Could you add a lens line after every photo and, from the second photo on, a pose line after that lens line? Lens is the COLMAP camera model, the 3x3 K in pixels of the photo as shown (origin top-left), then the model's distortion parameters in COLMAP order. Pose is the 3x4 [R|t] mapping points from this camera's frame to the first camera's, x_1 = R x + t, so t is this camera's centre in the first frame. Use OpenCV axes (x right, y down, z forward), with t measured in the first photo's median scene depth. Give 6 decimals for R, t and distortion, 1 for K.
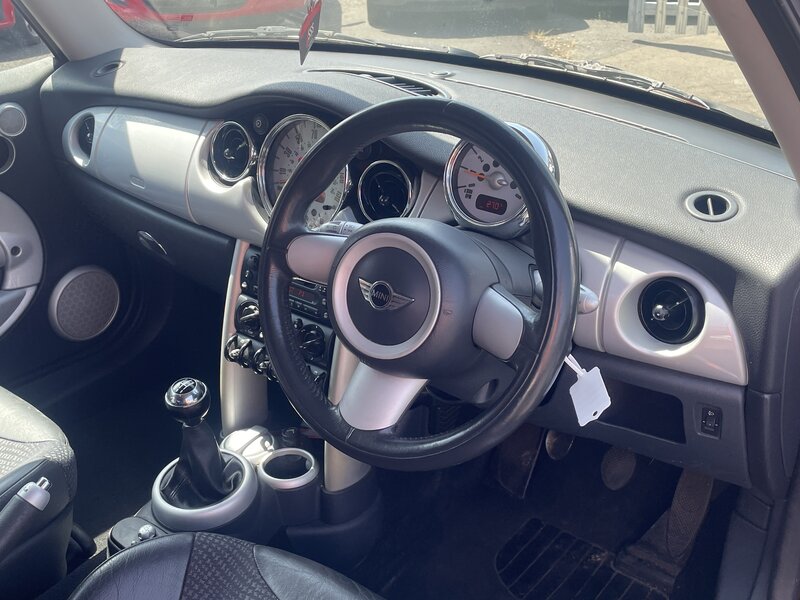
lens RADIAL K [[888.6, 0, 402.9], [0, 888.6, 297.3], [0, 0, 1]] dist [0.051565, 0.000000]
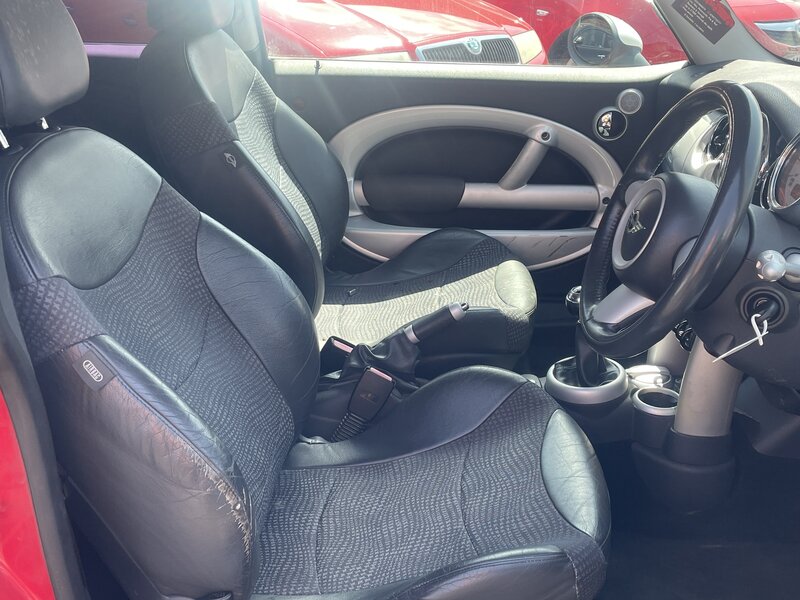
lens RADIAL K [[888.6, 0, 402.3], [0, 888.6, 301.8], [0, 0, 1]] dist [0.051565, 0.000000]
pose [[0.568693, 0.304604, -0.764071, 0.565694], [-0.343595, 0.931951, 0.115796, 0.048905], [0.747349, 0.196679, 0.634655, -0.039214]]
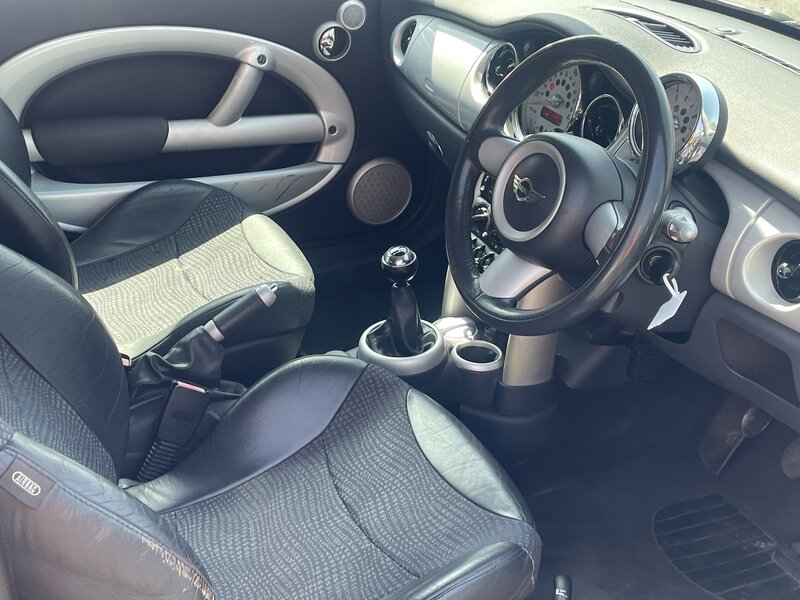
lens RADIAL K [[1094.6, 0, 402.9], [0, 1094.6, 298.4], [0, 0, 1]] dist [0.068647, 0.000000]
pose [[0.888776, 0.250540, -0.383806, 0.306538], [-0.246730, 0.967223, 0.060030, 0.064437], [0.386266, 0.041343, 0.921461, -0.314957]]
